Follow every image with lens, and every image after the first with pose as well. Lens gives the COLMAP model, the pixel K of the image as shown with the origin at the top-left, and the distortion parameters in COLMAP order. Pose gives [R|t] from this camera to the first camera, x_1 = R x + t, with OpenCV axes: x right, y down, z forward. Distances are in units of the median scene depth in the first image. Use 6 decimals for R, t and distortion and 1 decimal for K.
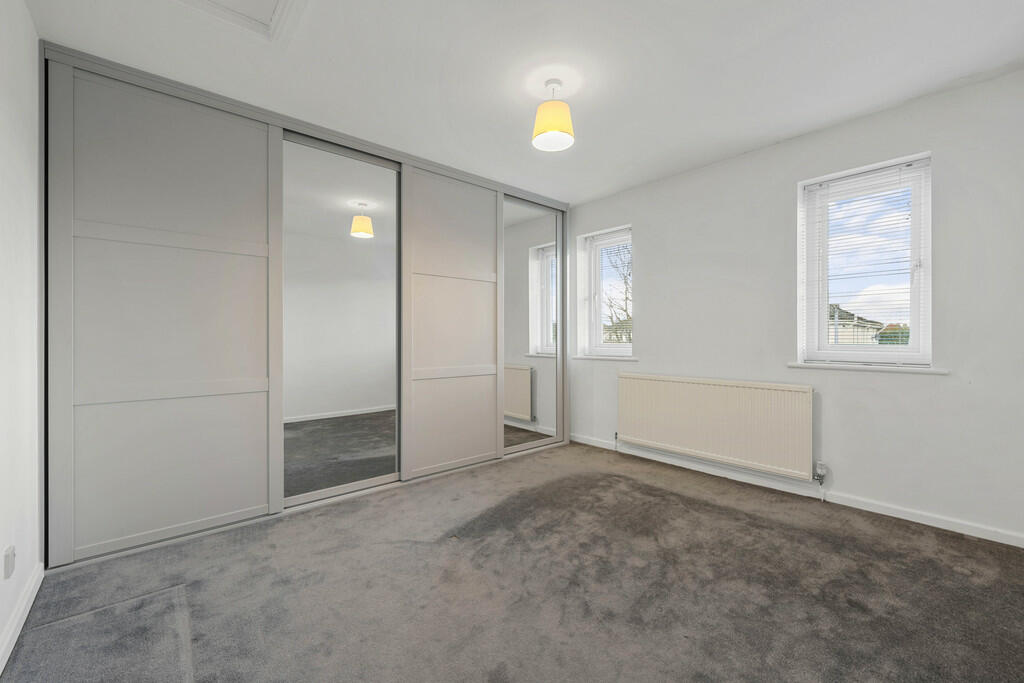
lens RADIAL K [[415.3, 0, 503.9], [0, 415.3, 337.4], [0, 0, 1]] dist [0.003517, -0.000111]
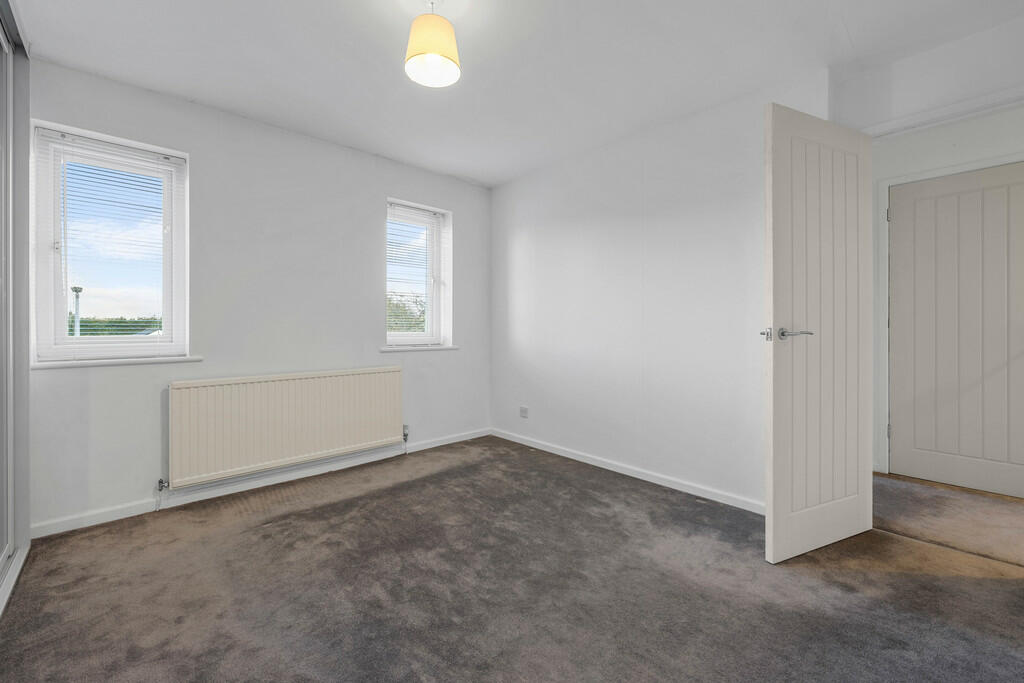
lens RADIAL K [[415.3, 0, 518.4], [0, 415.3, 328.1], [0, 0, 1]] dist [0.003517, -0.000111]
pose [[-0.032694, 0.002589, 0.999462, -0.508335], [0.004168, 0.999988, -0.002454, 0.009273], [-0.999457, 0.004086, -0.032704, 0.676707]]
